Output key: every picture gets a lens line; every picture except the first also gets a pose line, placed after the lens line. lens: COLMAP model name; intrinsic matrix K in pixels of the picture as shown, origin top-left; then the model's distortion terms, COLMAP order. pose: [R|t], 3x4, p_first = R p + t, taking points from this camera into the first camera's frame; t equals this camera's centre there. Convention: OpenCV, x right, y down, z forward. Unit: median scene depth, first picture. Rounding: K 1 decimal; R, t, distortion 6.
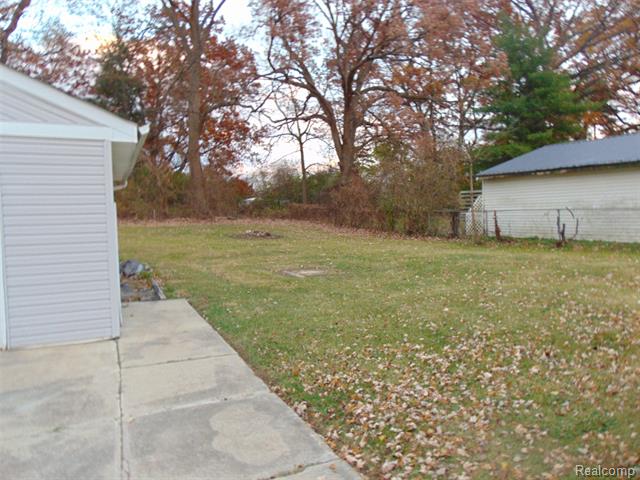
lens RADIAL K [[463.0, 0, 316.9], [0, 463.0, 241.2], [0, 0, 1]] dist [0.002781, 0.004683]
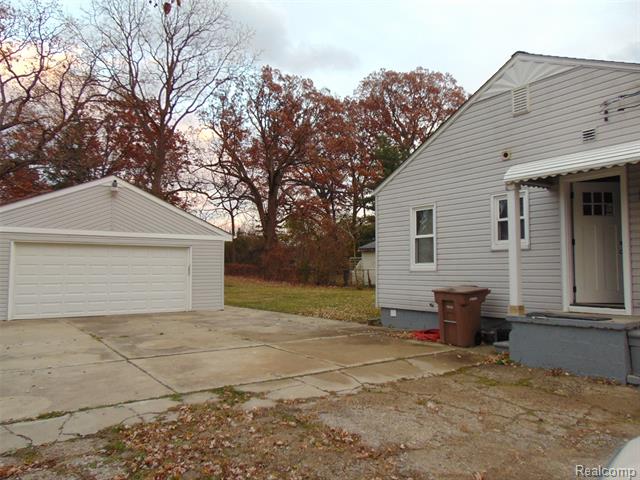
lens RADIAL K [[463.0, 0, 316.9], [0, 463.0, 241.2], [0, 0, 1]] dist [0.002781, 0.004683]
pose [[0.978331, 0.026129, 0.205390, -0.073533], [0.000970, 0.991416, -0.130743, 0.025673], [-0.207043, 0.128110, 0.969908, -0.303835]]
